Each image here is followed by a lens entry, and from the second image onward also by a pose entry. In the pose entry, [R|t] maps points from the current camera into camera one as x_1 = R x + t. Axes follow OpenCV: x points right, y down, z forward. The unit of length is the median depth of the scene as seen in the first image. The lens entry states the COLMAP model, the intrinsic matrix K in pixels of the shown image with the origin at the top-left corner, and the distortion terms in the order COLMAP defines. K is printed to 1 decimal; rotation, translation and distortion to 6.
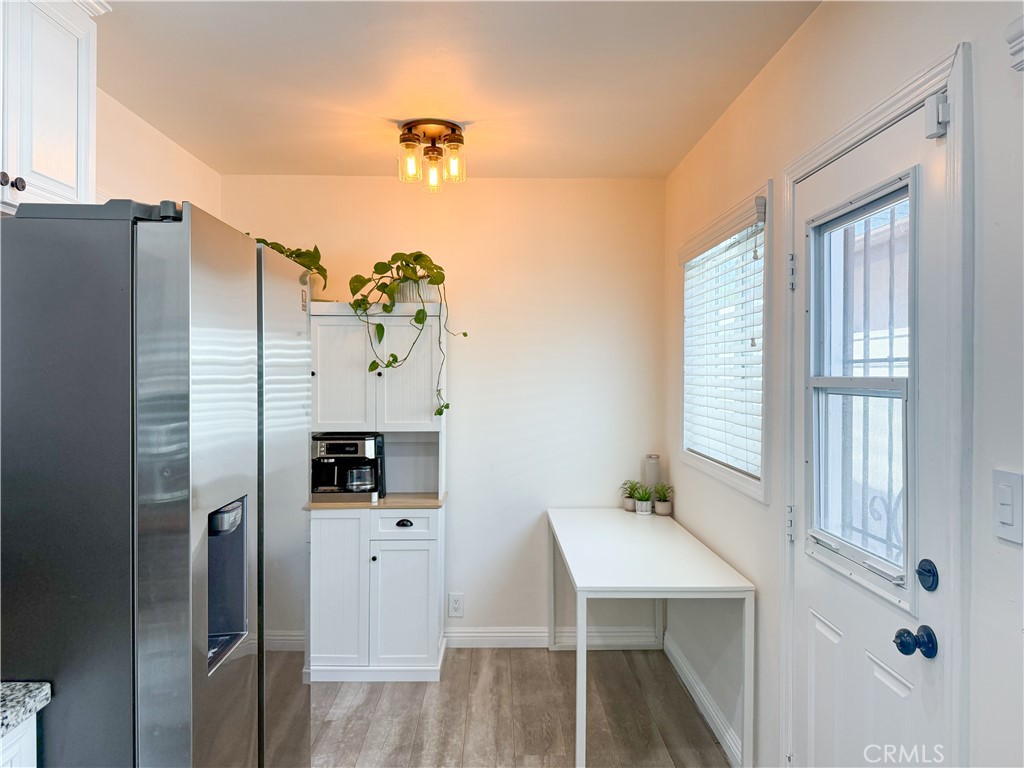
lens RADIAL K [[730.7, 0, 505.7], [0, 730.7, 374.2], [0, 0, 1]] dist [0.060865, -0.080196]
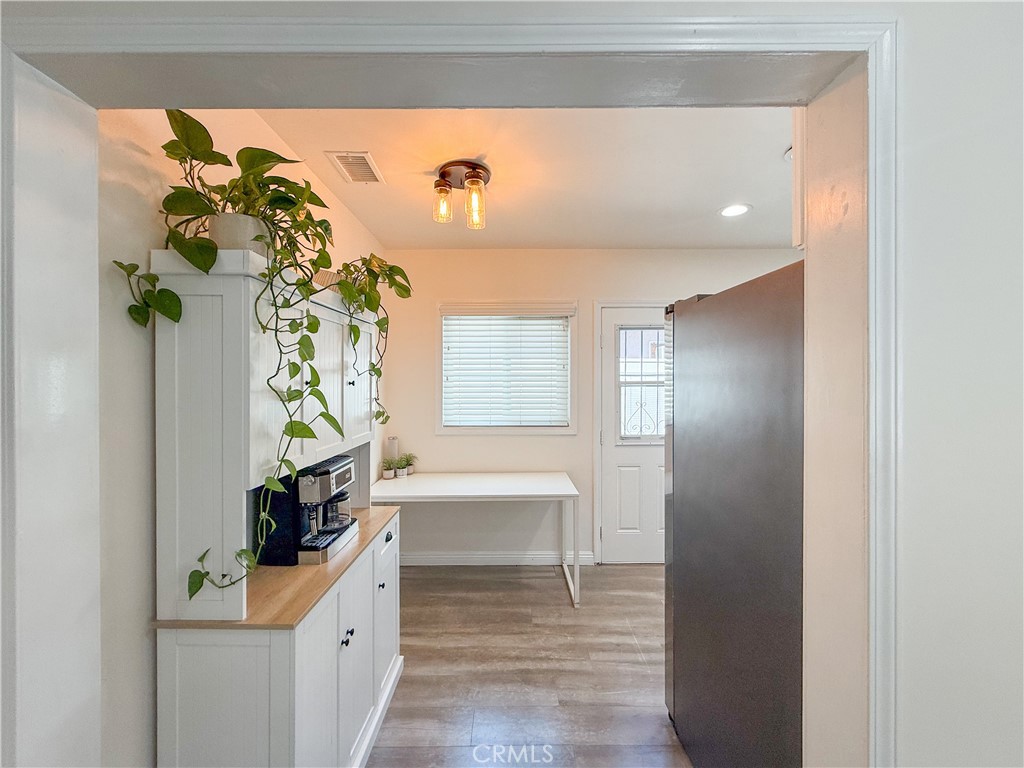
lens RADIAL K [[406.5, 0, 510.7], [0, 406.5, 383.1], [0, 0, 1]] dist [0.002953, 0.000192]
pose [[0.026341, -0.006476, 0.999632, -0.747383], [0.013036, 0.999896, 0.006134, -0.001362], [-0.999568, 0.012870, 0.026423, 0.905438]]
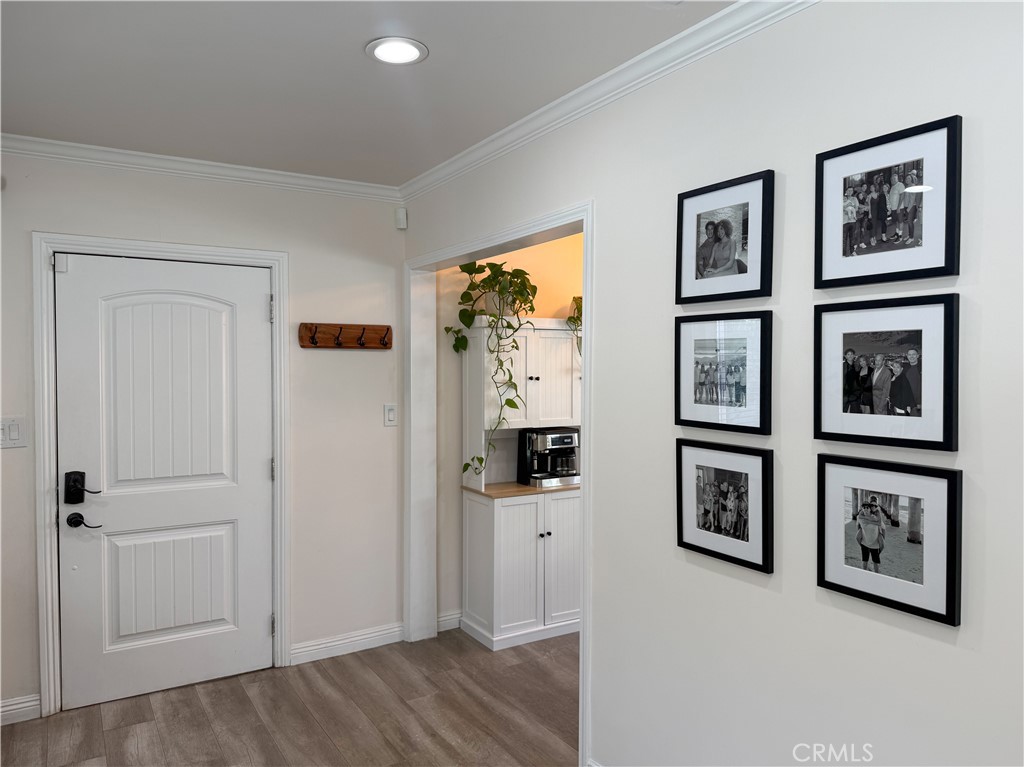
lens RADIAL K [[730.7, 0, 514.1], [0, 730.7, 386.5], [0, 0, 1]] dist [0.060865, -0.080196]
pose [[0.854396, -0.014763, 0.519412, -1.030465], [0.014093, 0.999887, 0.005237, 0.005972], [-0.519431, 0.002845, 0.854508, 0.018863]]
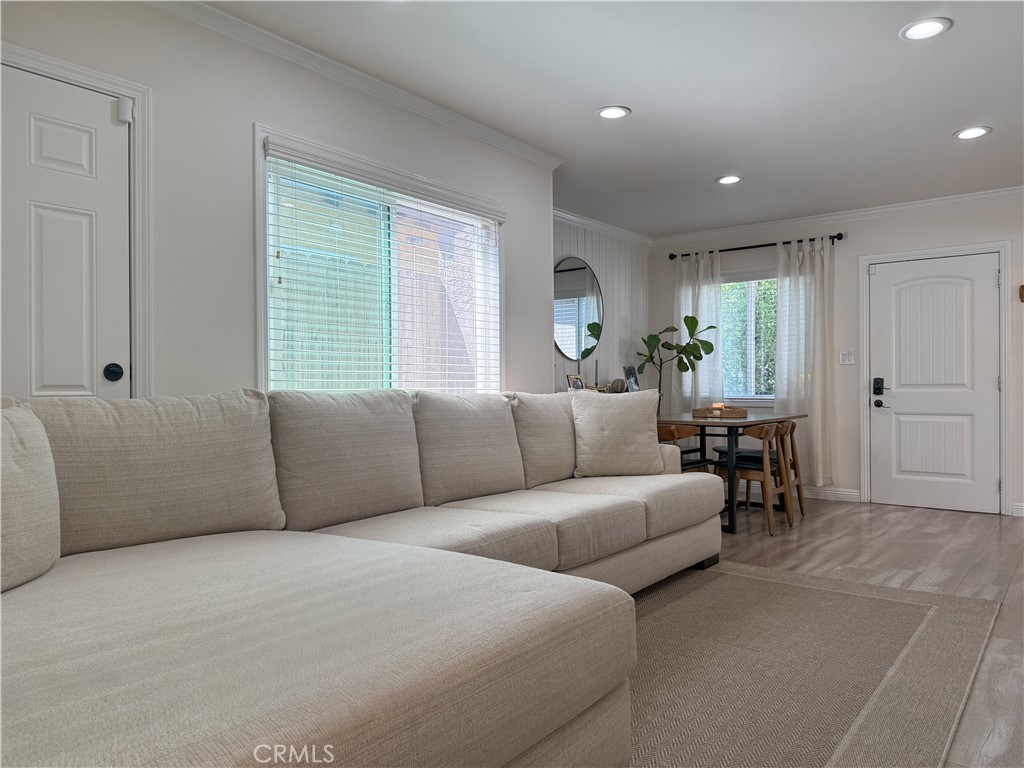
lens RADIAL K [[730.7, 0, 518.9], [0, 730.7, 401.3], [0, 0, 1]] dist [0.060865, -0.080196]
pose [[0.787601, 0.002021, -0.616182, -0.572187], [-0.002546, 0.999997, 0.000026, 0.182516], [0.616180, 0.001548, 0.787604, -0.902616]]
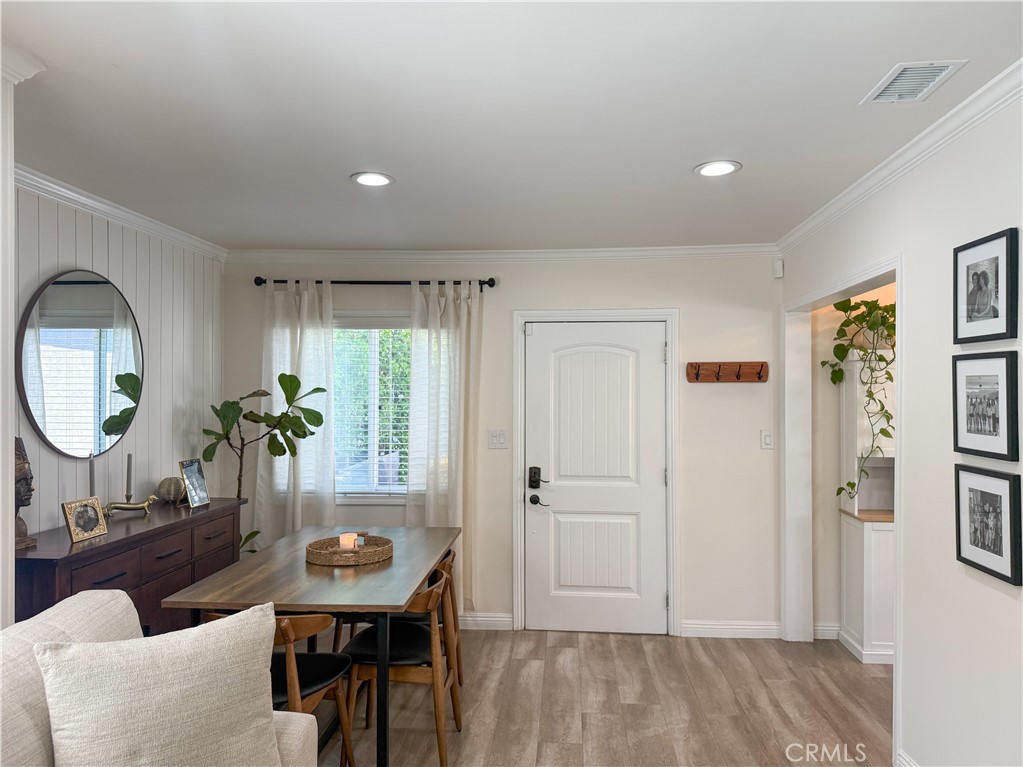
lens RADIAL K [[730.0, 0, 508.6], [0, 730.0, 383.1], [0, 0, 1]] dist [0.060865, -0.080196]
pose [[0.995993, -0.001893, -0.089415, -0.939917], [-0.001730, 0.999181, -0.040423, 0.008087], [0.089418, 0.040416, 0.995174, -0.302071]]
